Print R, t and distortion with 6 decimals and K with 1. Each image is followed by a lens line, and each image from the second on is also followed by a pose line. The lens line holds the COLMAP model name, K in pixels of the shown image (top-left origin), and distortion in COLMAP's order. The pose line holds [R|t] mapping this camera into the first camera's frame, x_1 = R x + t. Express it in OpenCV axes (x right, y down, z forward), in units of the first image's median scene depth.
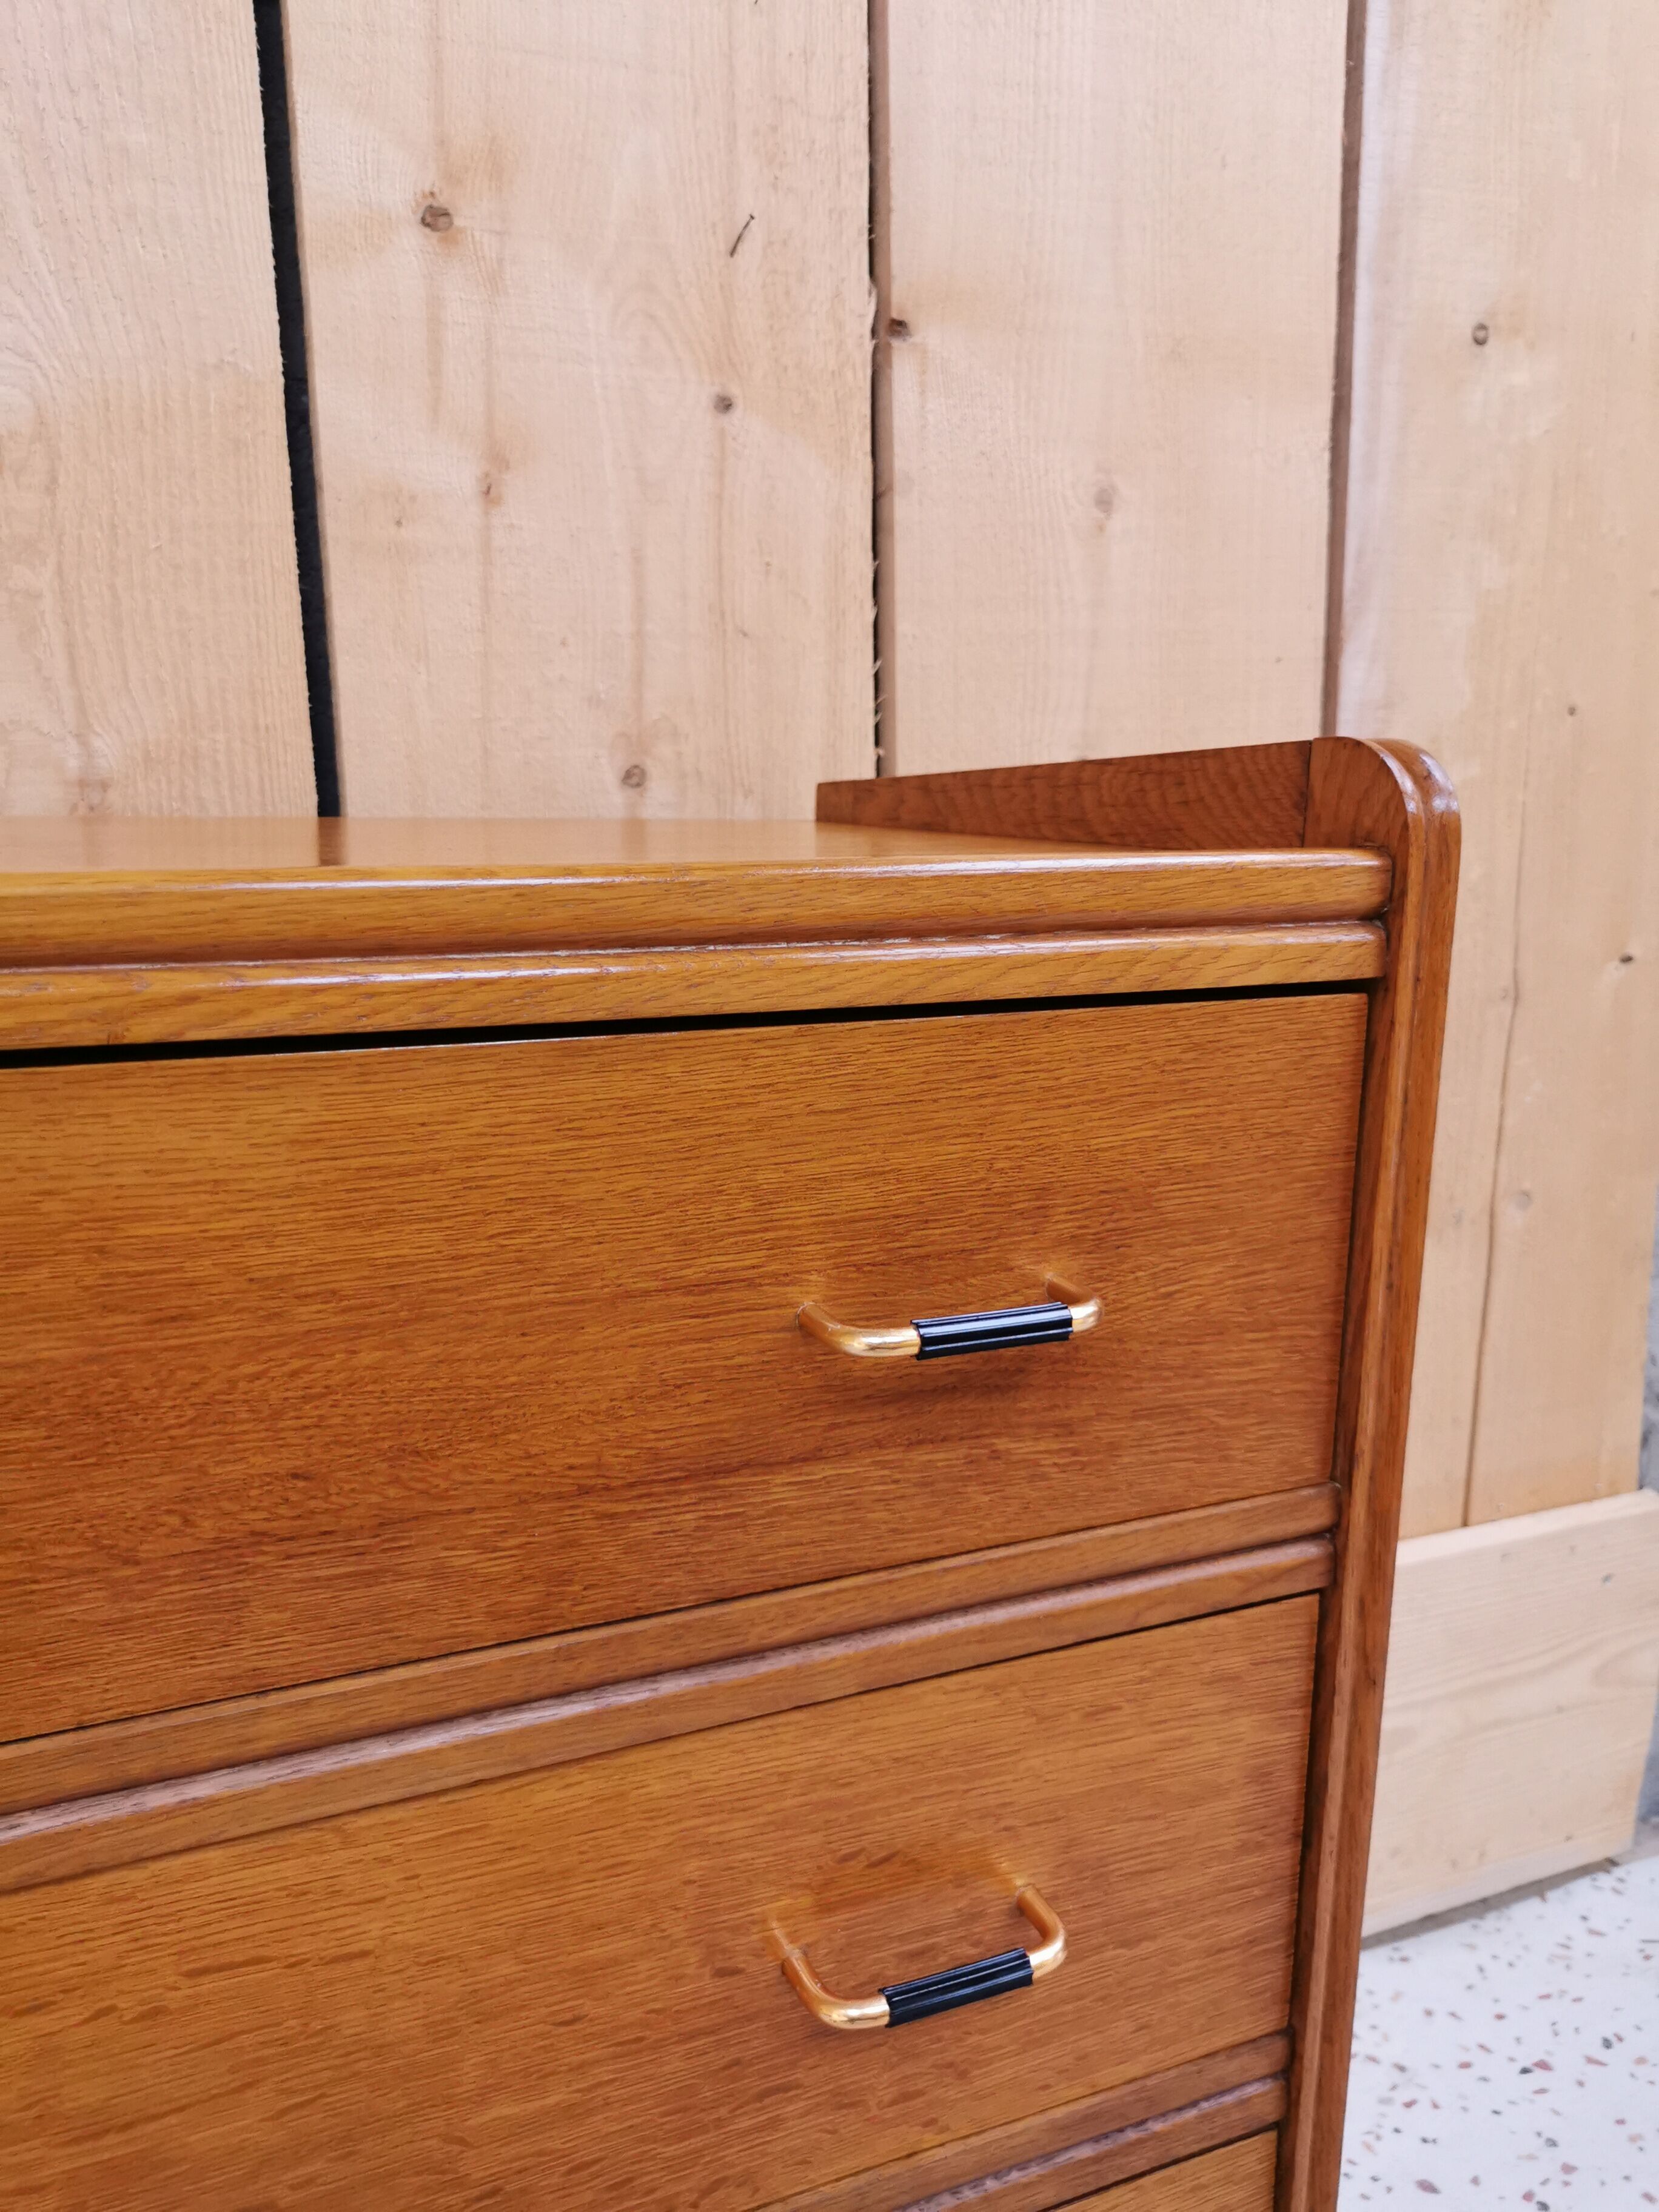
lens RADIAL K [[1732.4, 0, 830.6], [0, 1732.4, 1112.2], [0, 0, 1]] dist [0.023816, -0.015627]
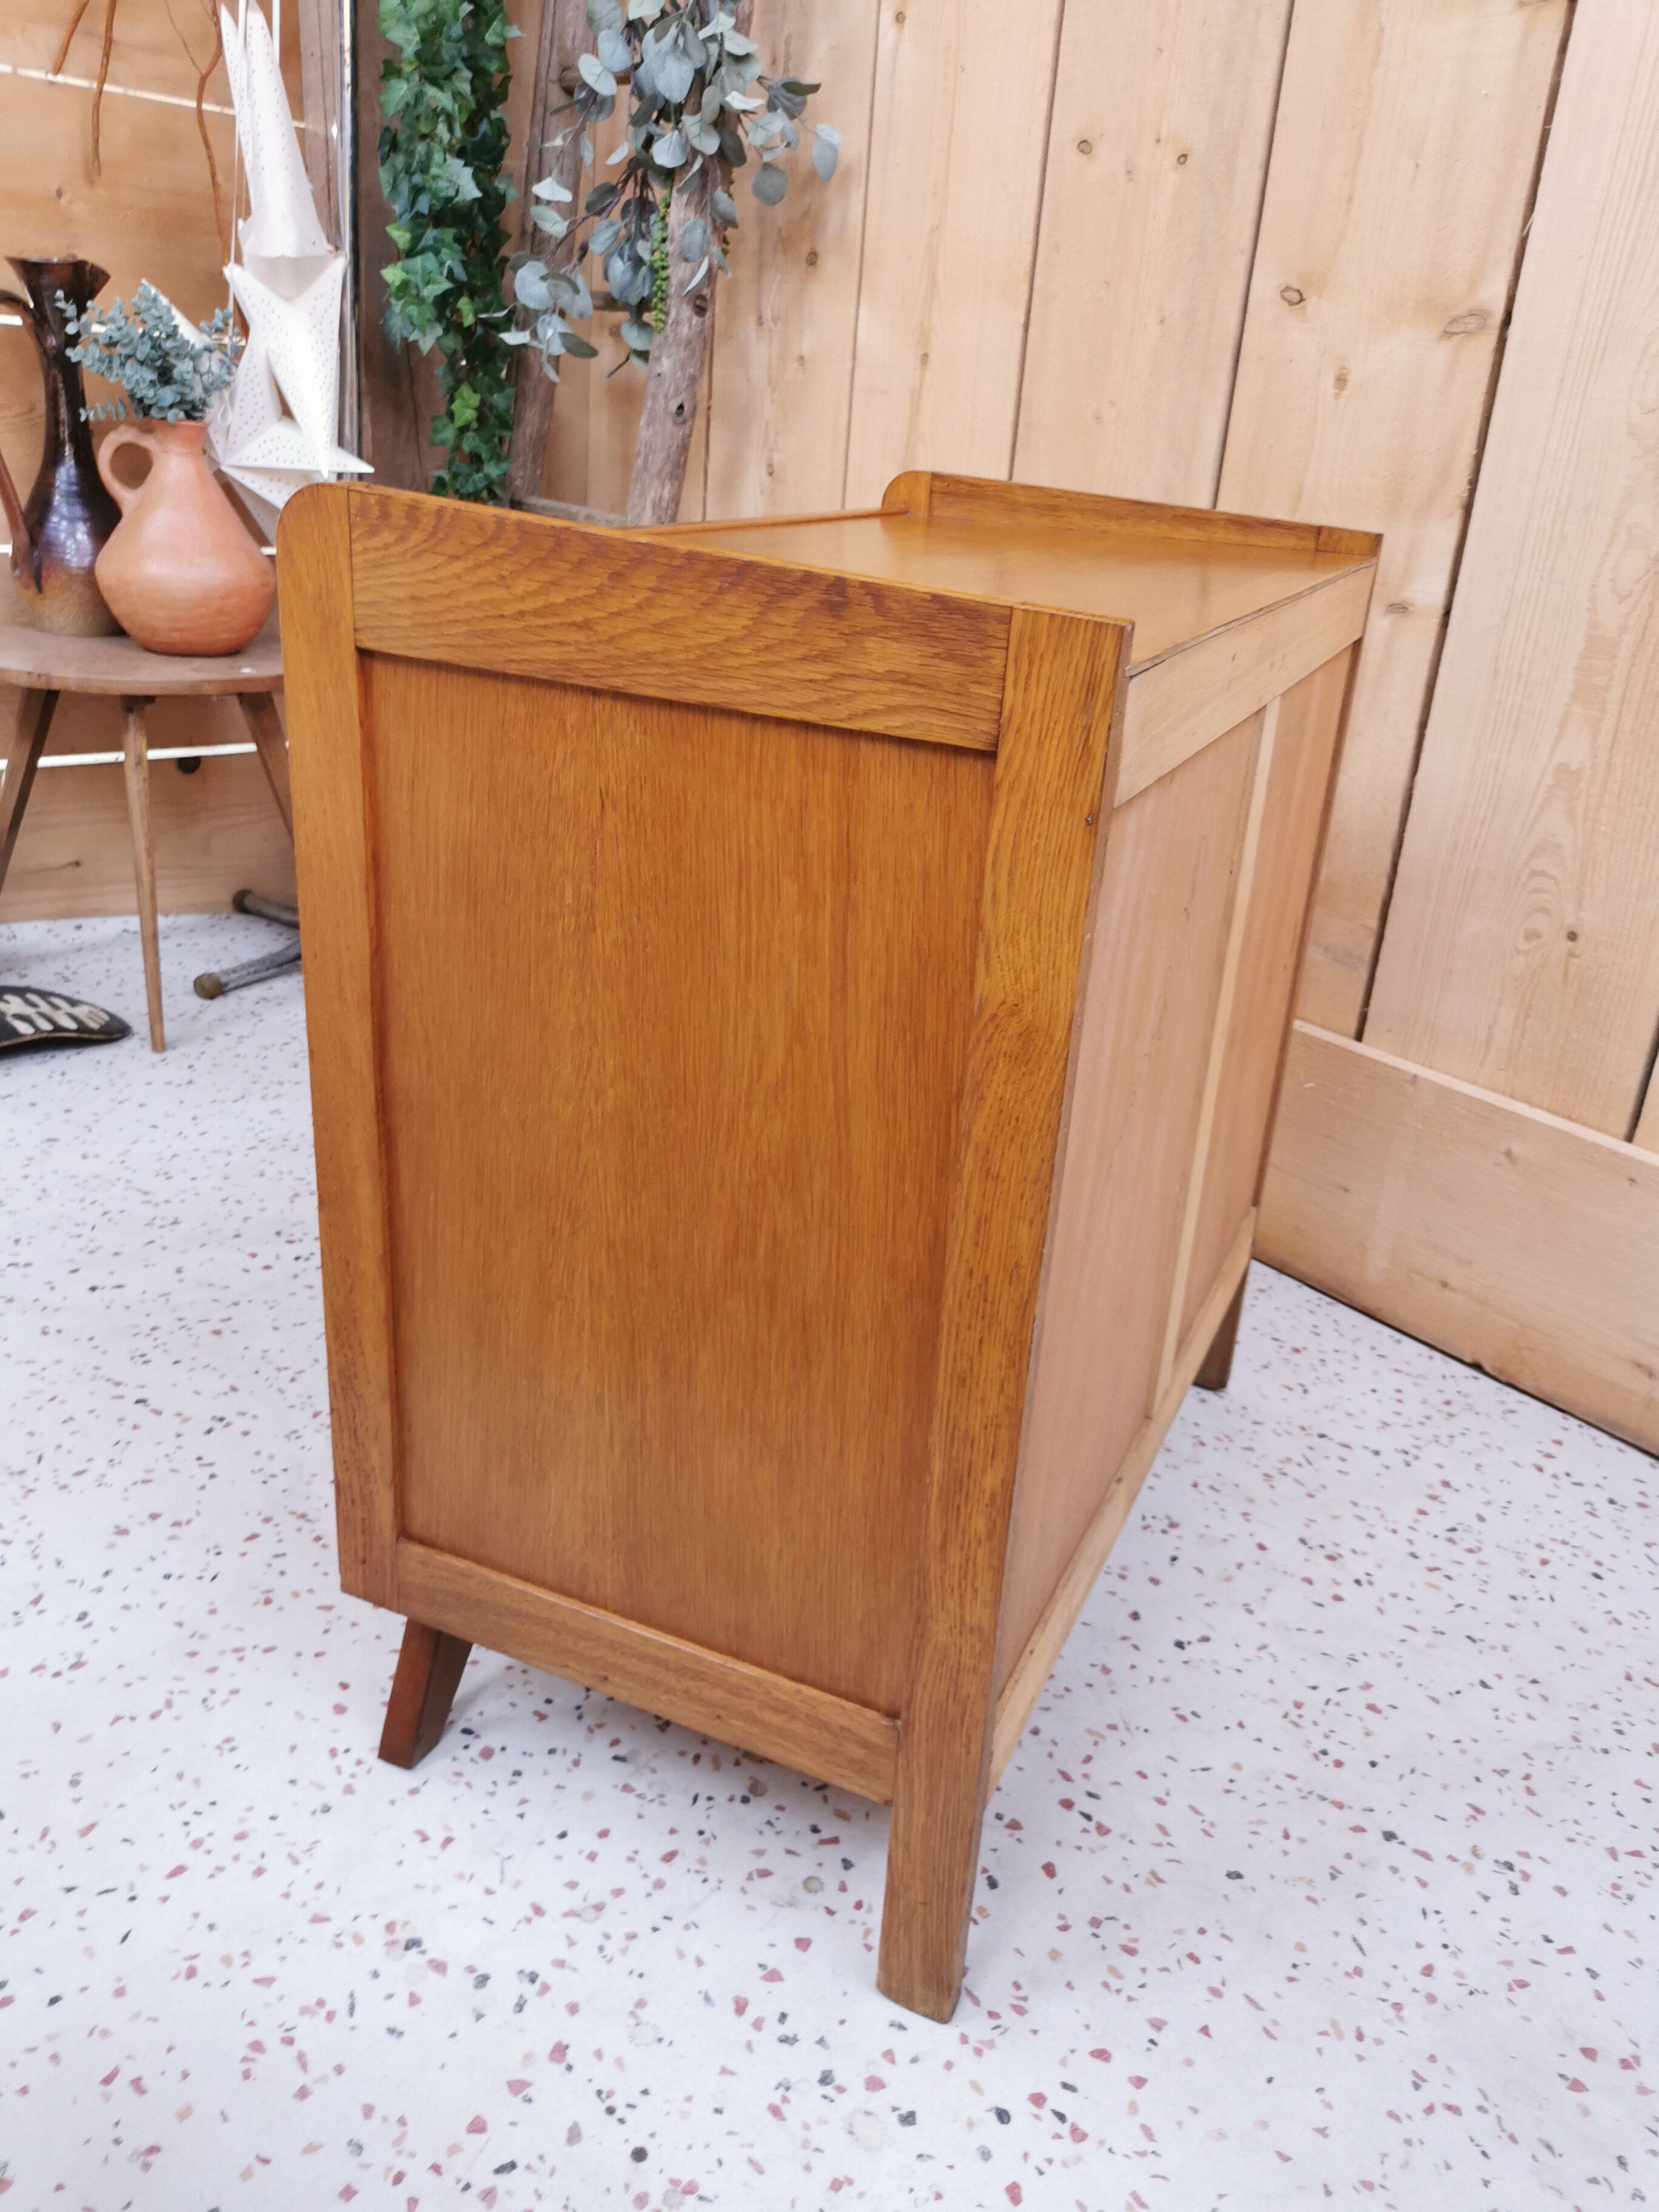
lens RADIAL K [[1732.4, 0, 824.3], [0, 1732.4, 1117.4], [0, 0, 1]] dist [0.023816, -0.015627]
pose [[0.308563, 0.395624, -0.865027, 1.207663], [-0.263693, 0.909337, 0.321827, -0.006196], [0.913923, 0.128797, 0.384911, -0.502105]]
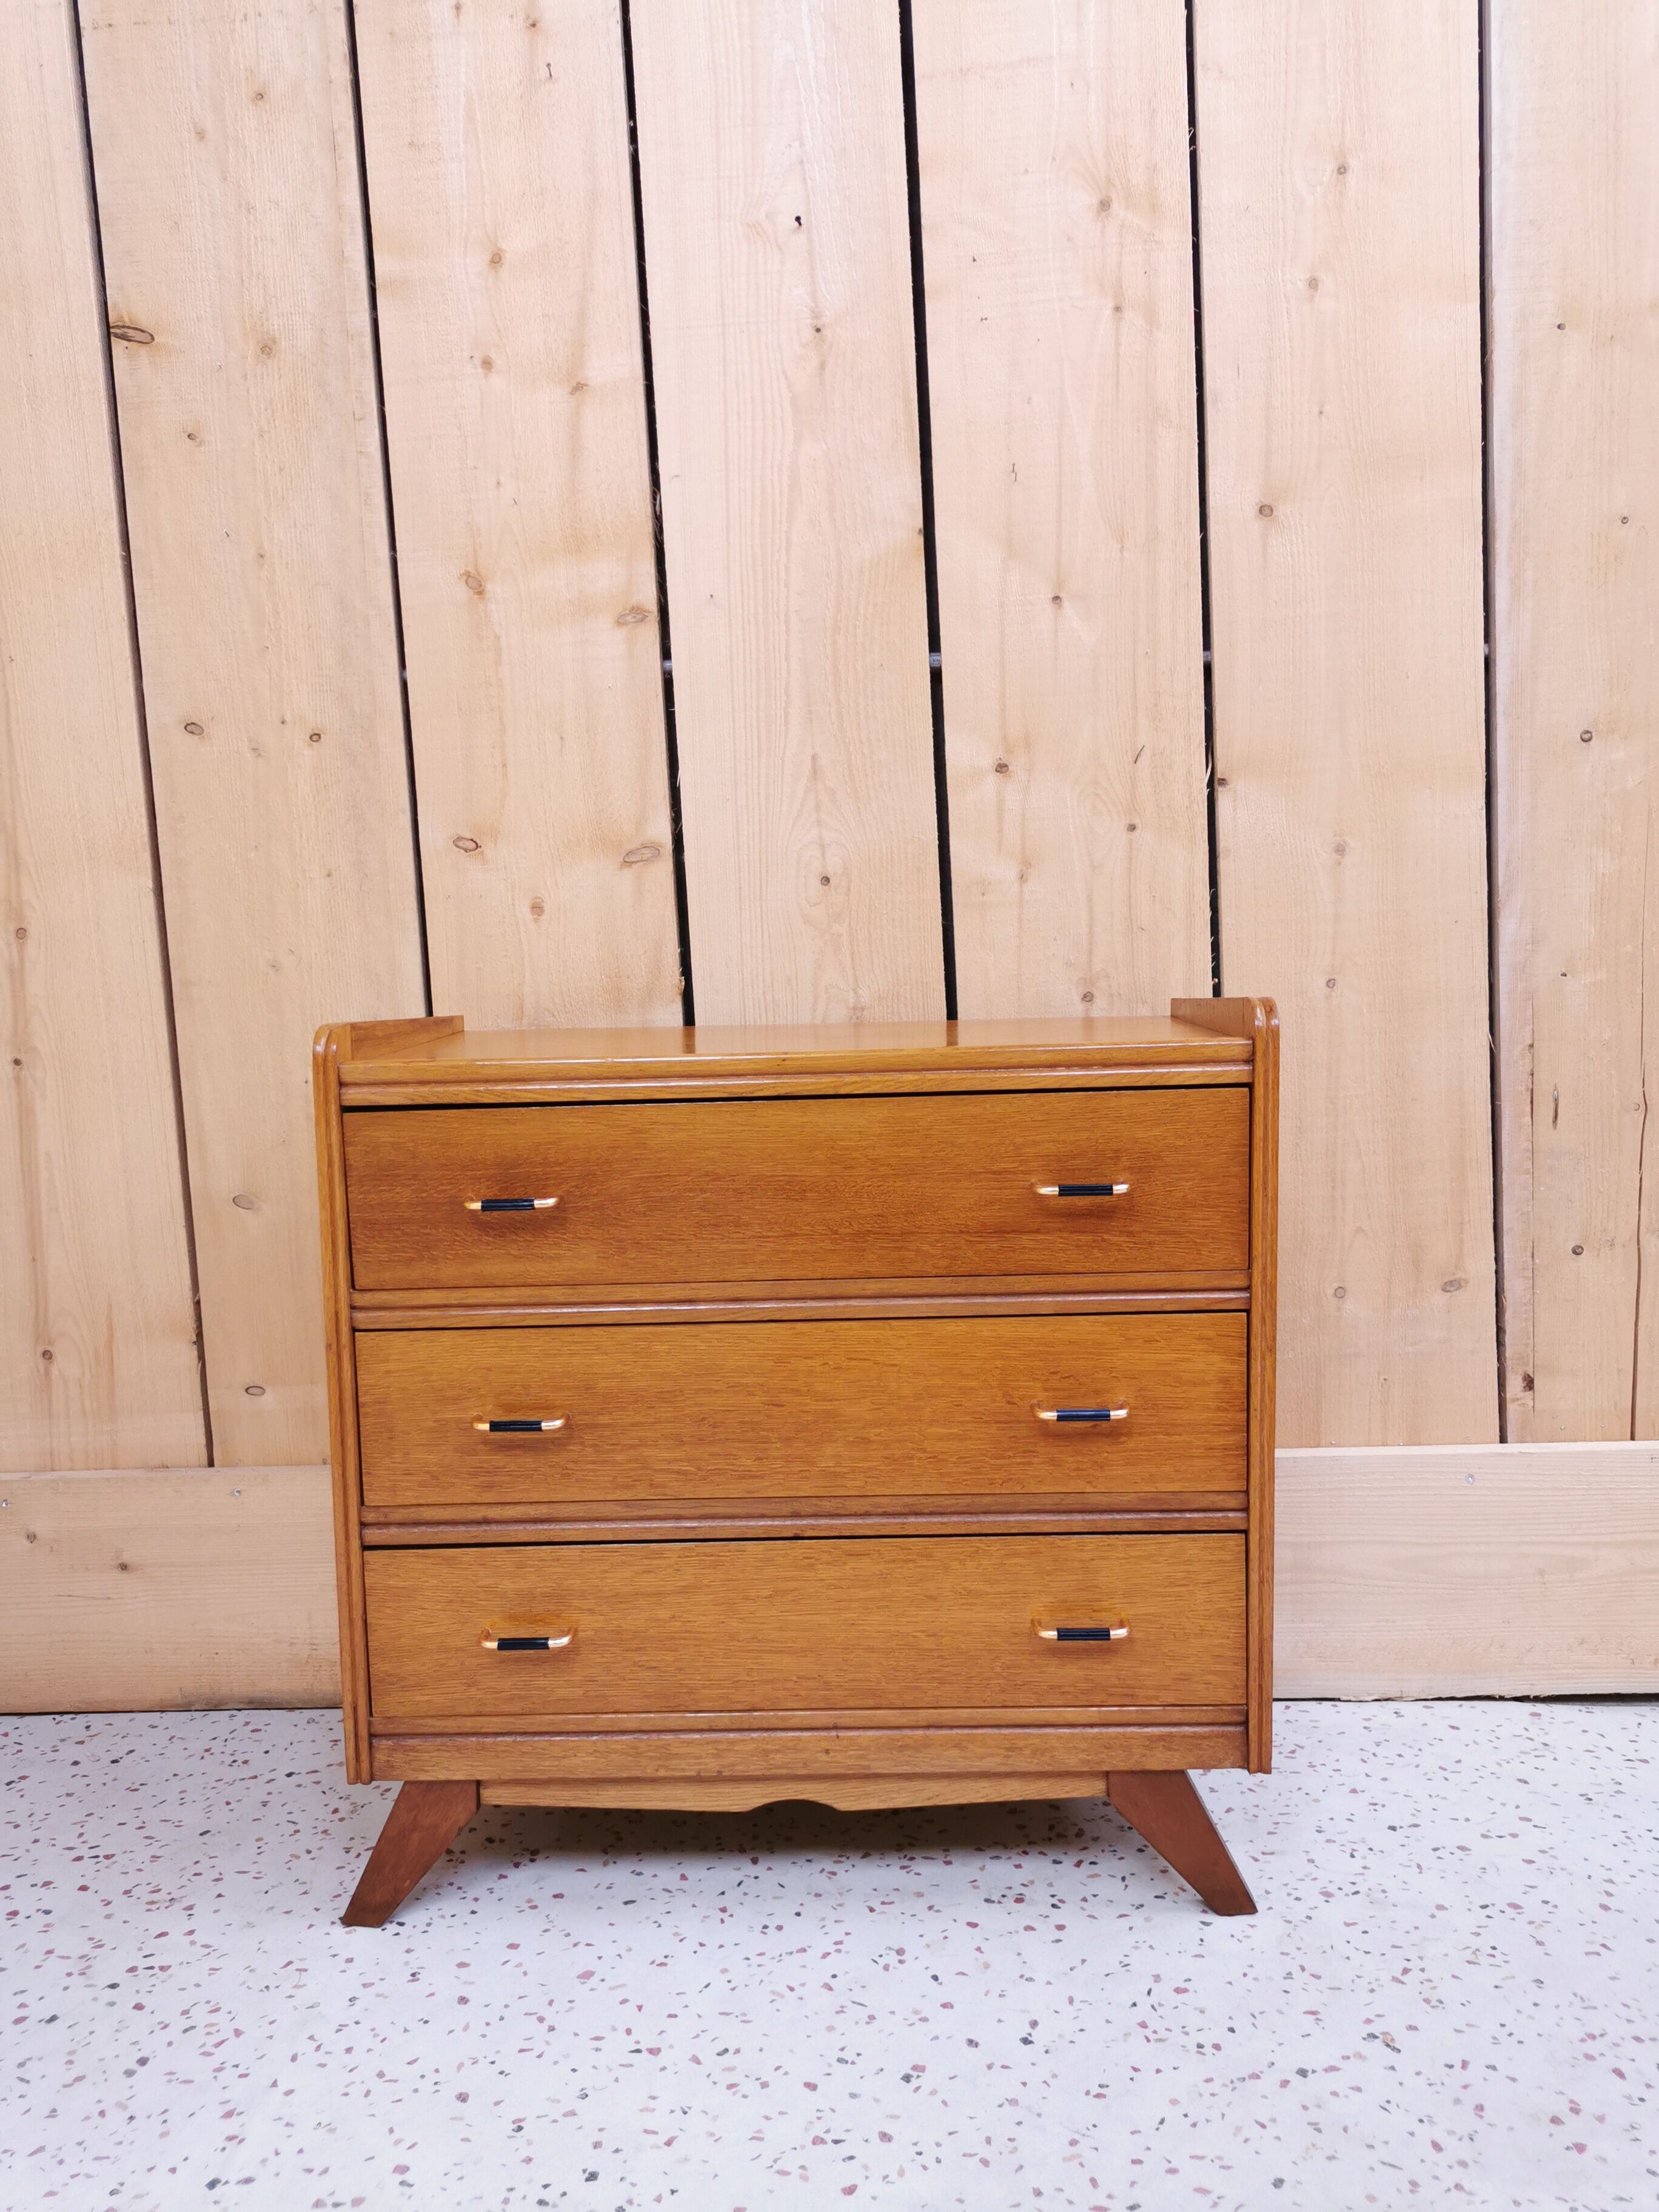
lens RADIAL K [[1732.4, 0, 841.6], [0, 1732.4, 1092.8], [0, 0, 1]] dist [0.023816, -0.015627]
pose [[0.901560, 0.005452, -0.432620, 0.616280], [-0.046342, 0.995385, -0.084032, 0.136768], [0.430165, 0.095808, 0.897652, -1.197961]]
